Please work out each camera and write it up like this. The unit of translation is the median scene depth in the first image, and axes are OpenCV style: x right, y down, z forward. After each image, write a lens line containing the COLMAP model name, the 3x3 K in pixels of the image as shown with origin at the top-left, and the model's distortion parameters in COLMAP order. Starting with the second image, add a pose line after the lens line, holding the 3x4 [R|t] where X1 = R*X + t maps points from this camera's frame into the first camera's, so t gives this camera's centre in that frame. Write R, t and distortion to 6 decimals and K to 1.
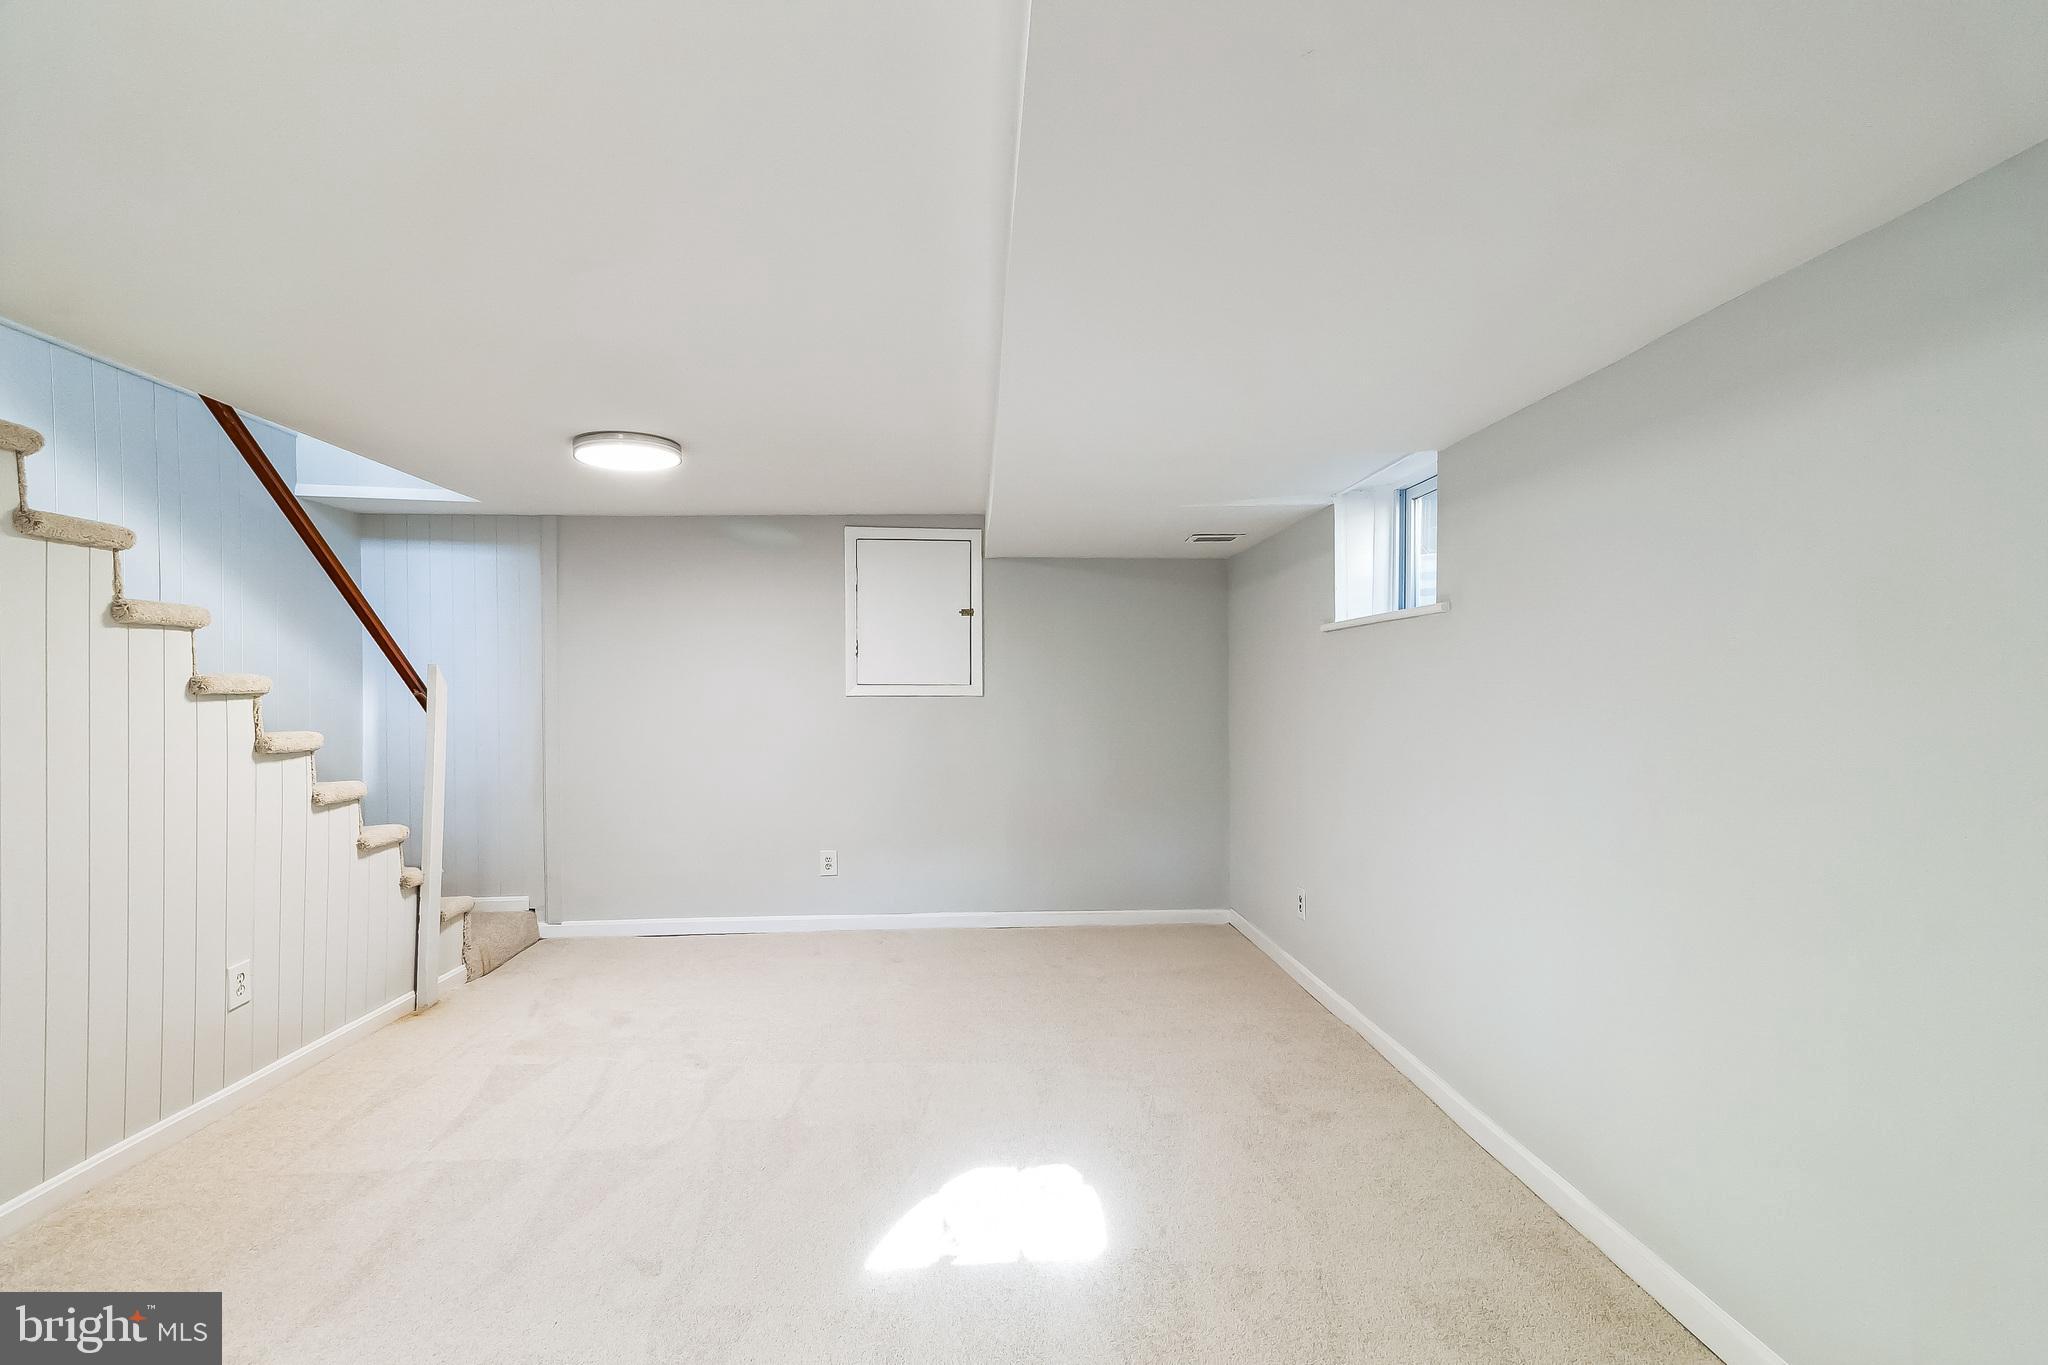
lens RADIAL K [[970.2, 0, 1029.9], [0, 970.2, 690.4], [0, 0, 1]] dist [0.001315, 0.000487]
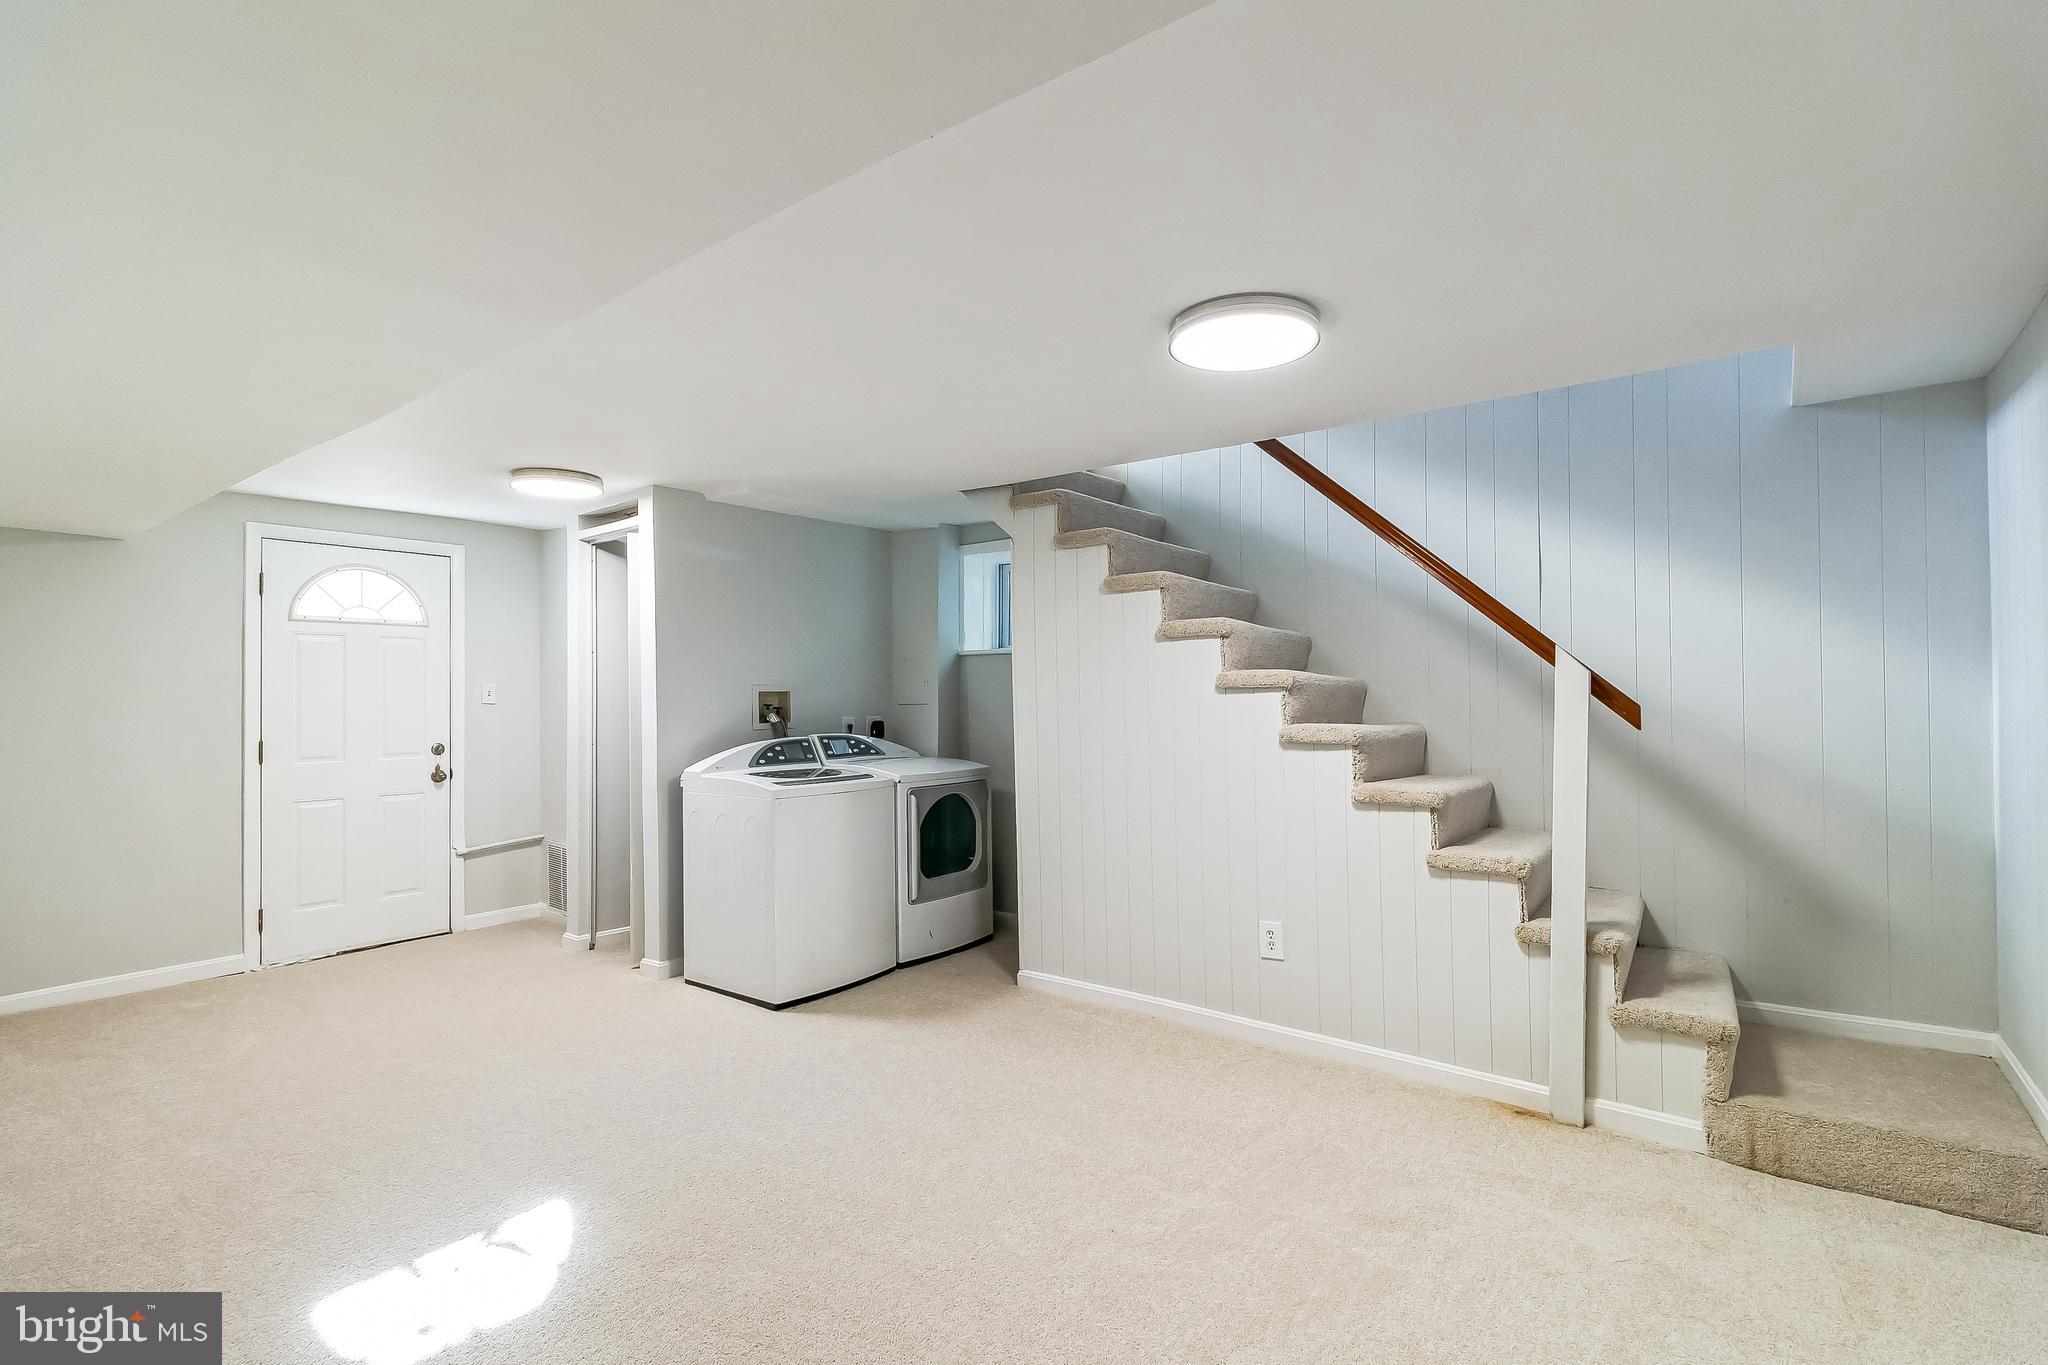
lens RADIAL K [[970.2, 0, 1029.9], [0, 970.2, 690.4], [0, 0, 1]] dist [0.001315, 0.000487]
pose [[-0.659482, 0.013415, -0.751601, 0.199404], [0.010716, 0.999907, 0.008445, -0.005435], [0.751644, -0.002485, -0.659564, 1.301468]]
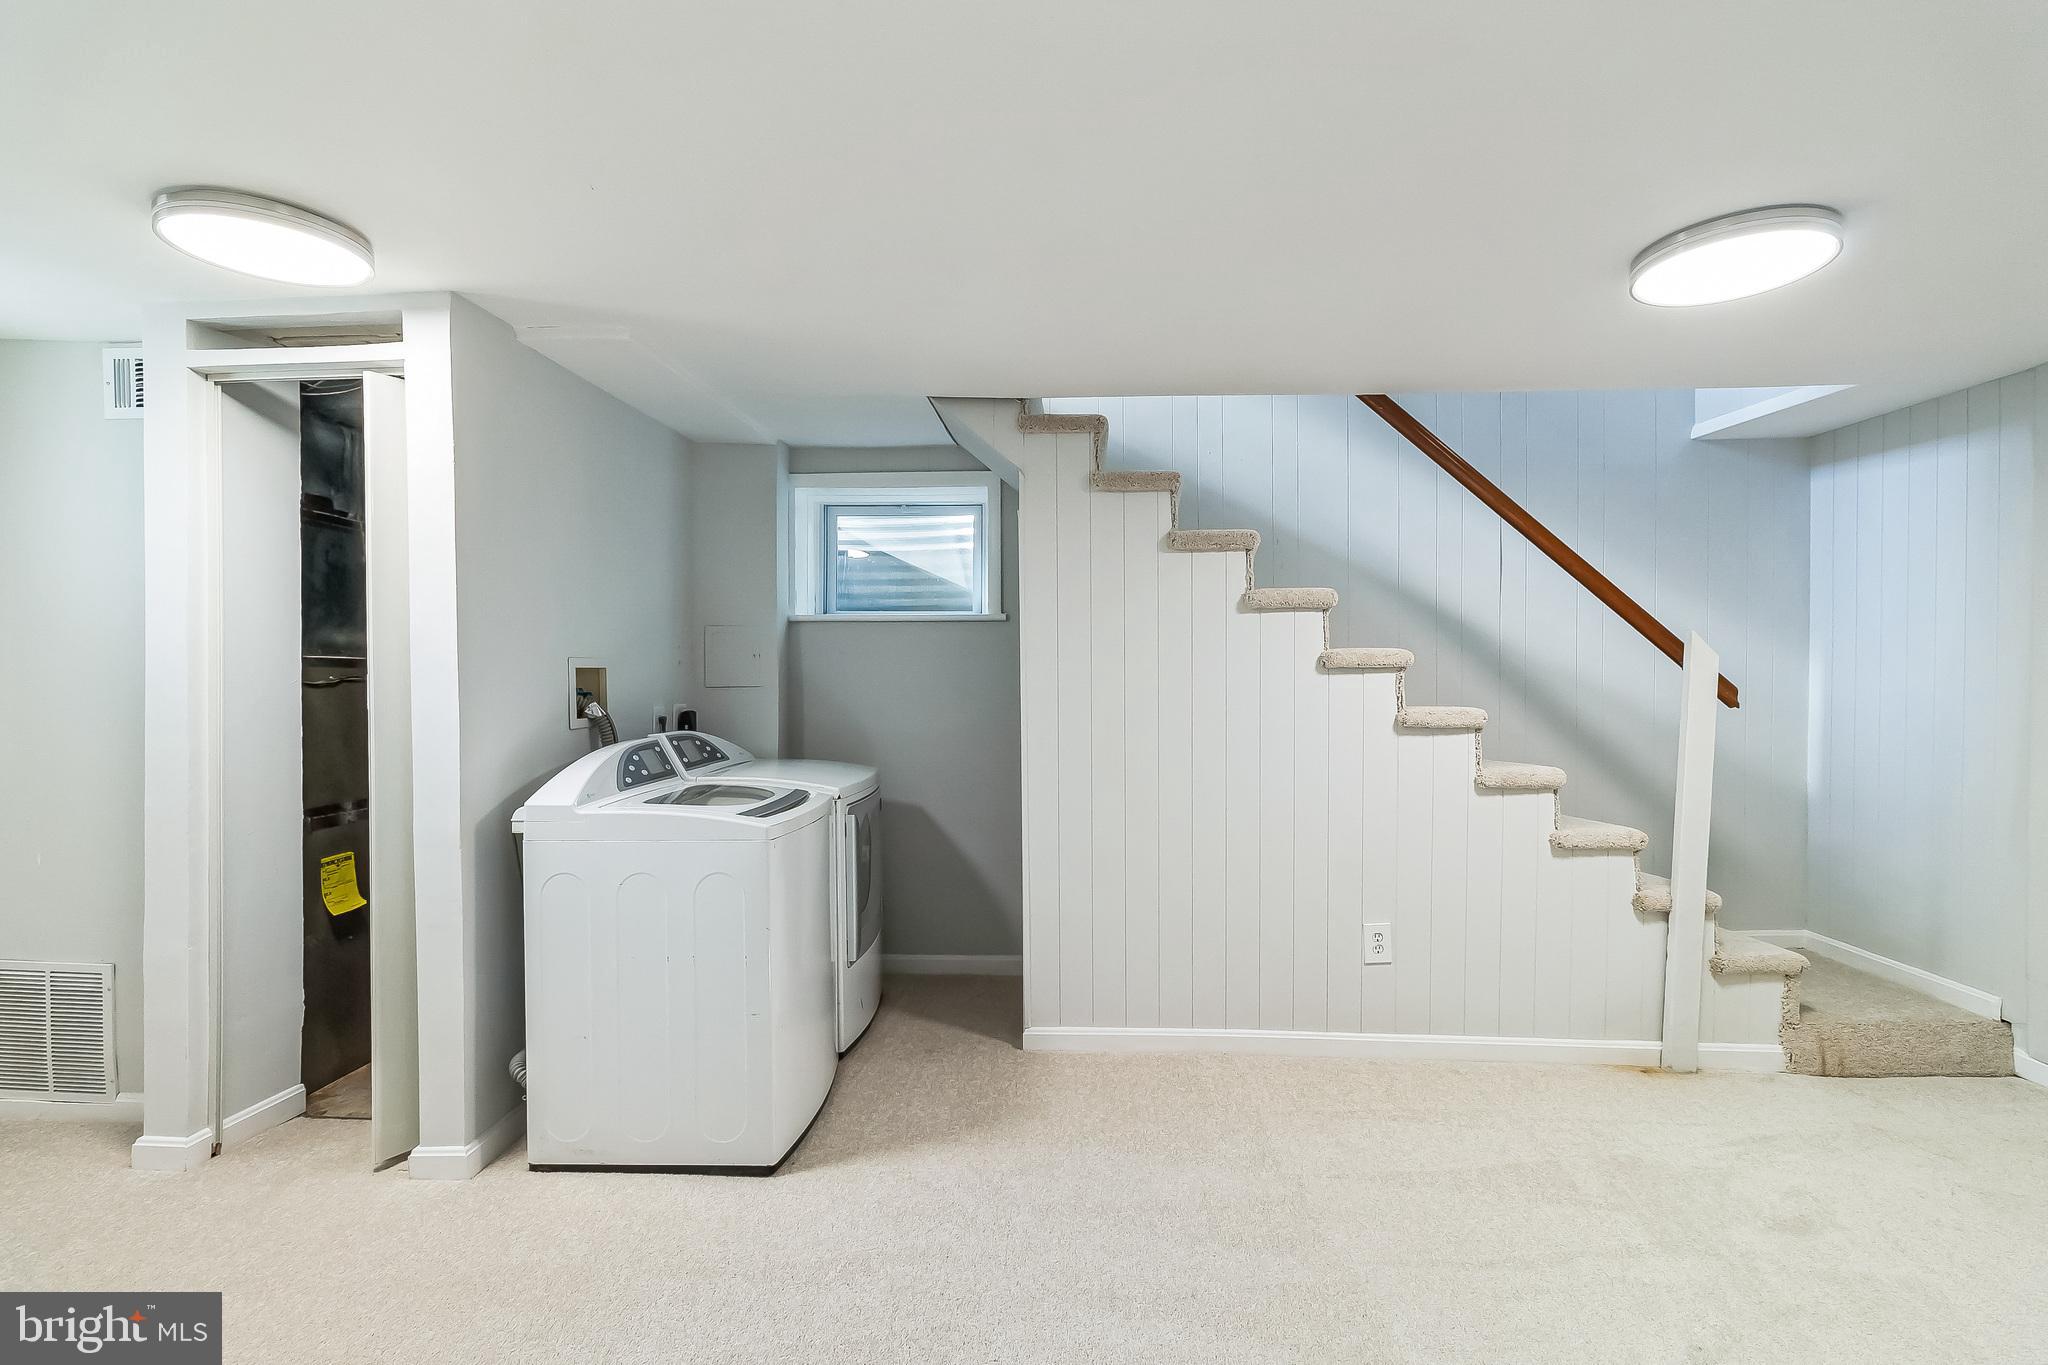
lens RADIAL K [[960.1, 0, 1024.0], [0, 960.1, 682.5], [0, 0, 1]] dist [-0.000273, 0.000904]
pose [[-0.107198, 0.023052, -0.993970, 0.218073], [-0.002050, 0.999724, 0.023406, -0.003819], [0.994236, 0.004546, -0.107121, 0.613890]]
